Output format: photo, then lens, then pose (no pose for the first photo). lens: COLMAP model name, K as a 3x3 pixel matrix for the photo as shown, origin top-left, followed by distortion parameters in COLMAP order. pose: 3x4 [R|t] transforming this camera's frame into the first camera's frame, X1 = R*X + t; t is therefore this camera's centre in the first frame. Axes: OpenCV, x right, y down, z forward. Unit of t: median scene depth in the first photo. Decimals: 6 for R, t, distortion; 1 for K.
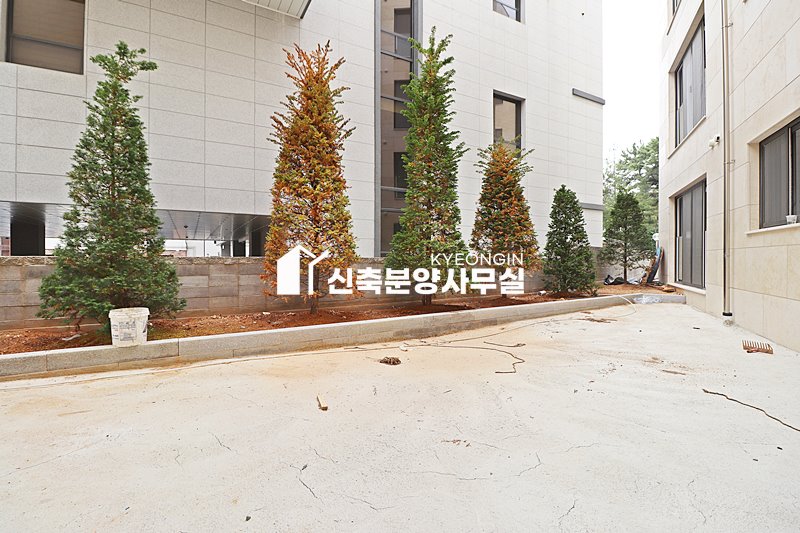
lens RADIAL K [[374.6, 0, 401.5], [0, 374.6, 262.9], [0, 0, 1]] dist [-0.001195, -0.010901]
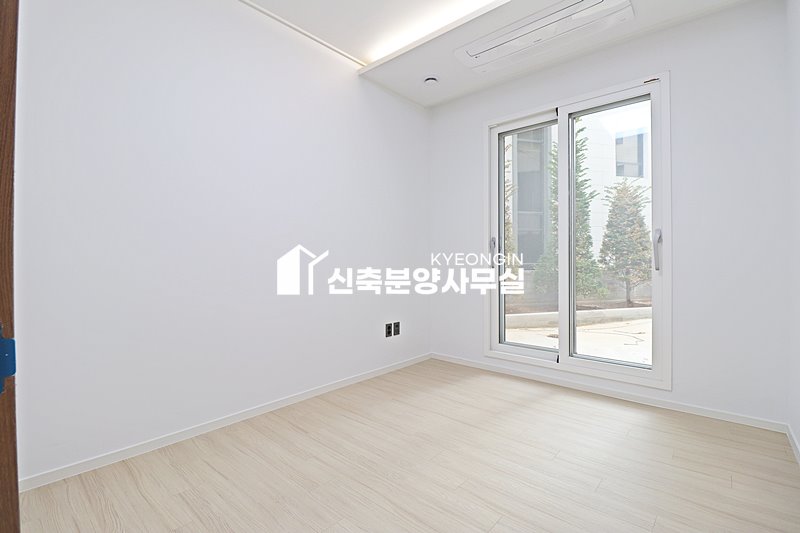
lens RADIAL K [[374.6, 0, 396.1], [0, 374.6, 260.6], [0, 0, 1]] dist [-0.001195, -0.010901]
pose [[0.960505, -0.002705, -0.278249, -0.144788], [-0.000103, 0.999949, -0.010076, -0.037858], [0.278262, 0.009707, 0.960456, -0.492463]]
